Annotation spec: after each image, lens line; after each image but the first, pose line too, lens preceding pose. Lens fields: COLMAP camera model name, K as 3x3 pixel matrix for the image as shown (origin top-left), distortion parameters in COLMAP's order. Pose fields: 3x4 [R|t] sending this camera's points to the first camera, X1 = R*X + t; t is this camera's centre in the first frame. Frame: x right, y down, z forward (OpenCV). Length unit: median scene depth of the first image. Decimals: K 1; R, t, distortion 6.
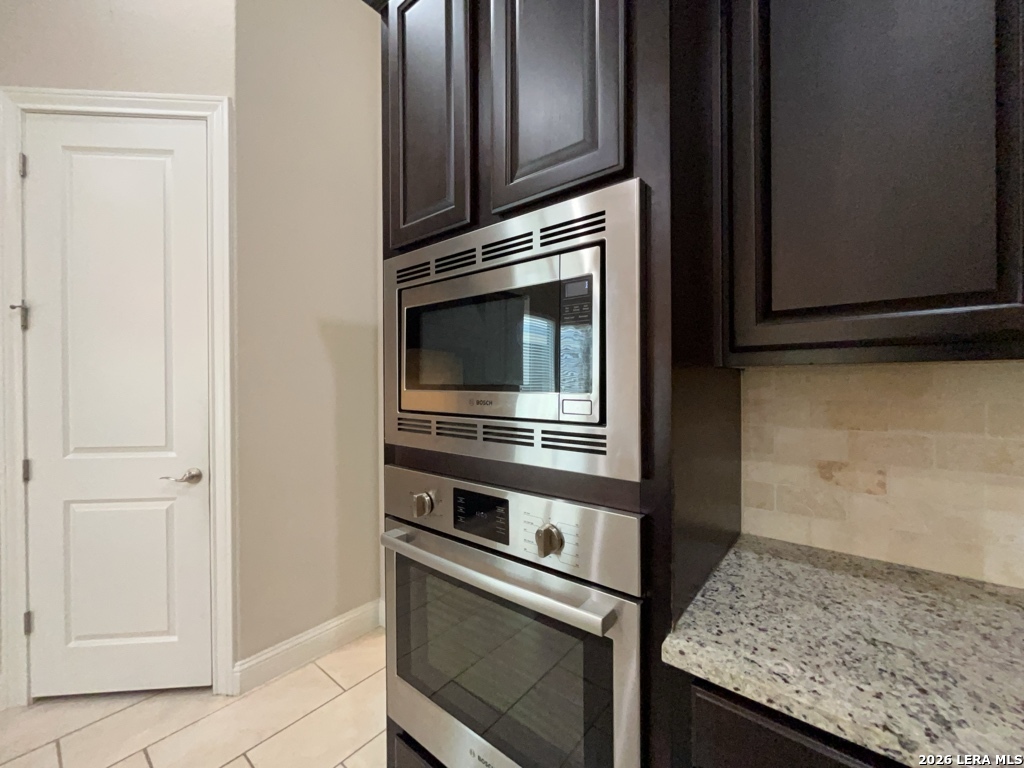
lens RADIAL K [[413.3, 0, 513.8], [0, 413.3, 381.0], [0, 0, 1]] dist [-0.002171, 0.000056]
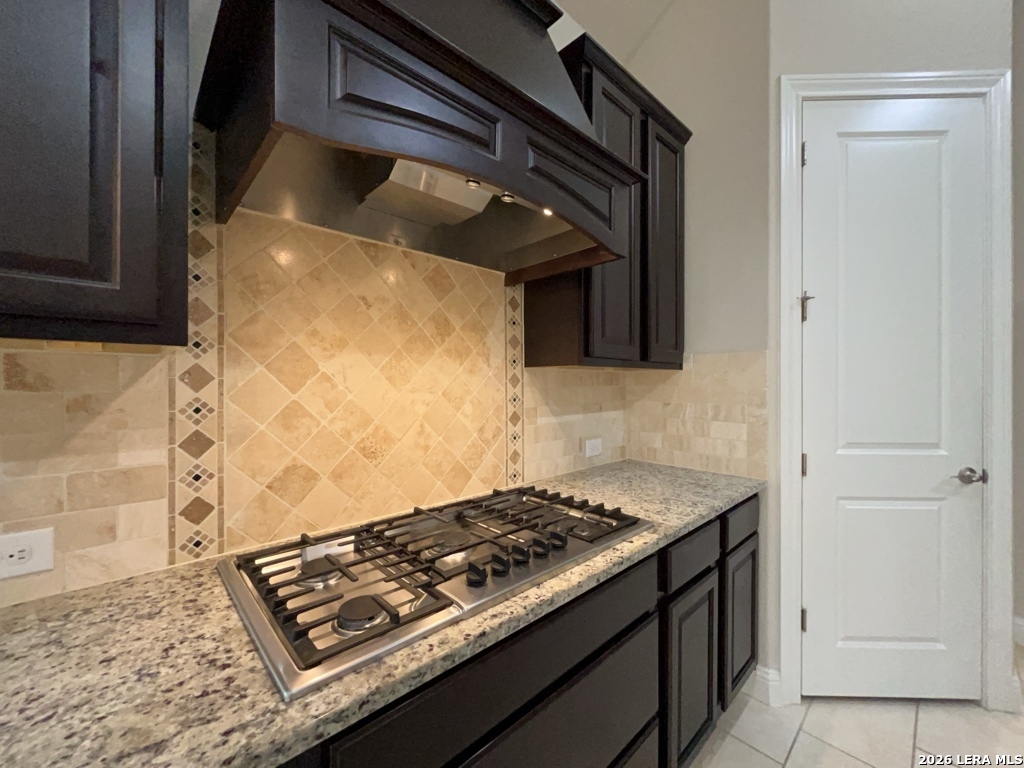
lens RADIAL K [[413.3, 0, 514.3], [0, 413.3, 382.6], [0, 0, 1]] dist [-0.002171, 0.000056]
pose [[0.991380, 0.009516, -0.130668, -2.624015], [-0.009532, 0.999954, 0.000497, 0.042547], [0.130667, 0.000753, 0.991426, -0.102266]]
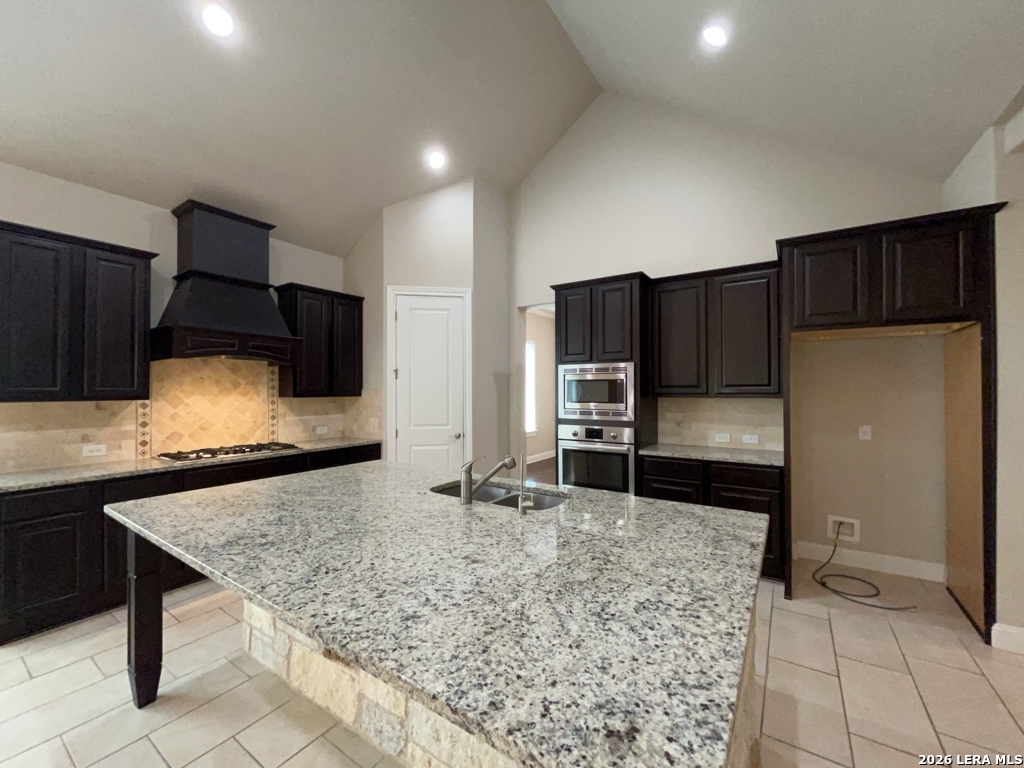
lens RADIAL K [[413.3, 0, 514.4], [0, 413.3, 384.9], [0, 0, 1]] dist [-0.002171, 0.000056]
pose [[0.995678, 0.005993, 0.092679, -1.040075], [-0.004598, 0.999873, -0.015250, -0.074268], [-0.092758, 0.014758, 0.995579, -2.495460]]
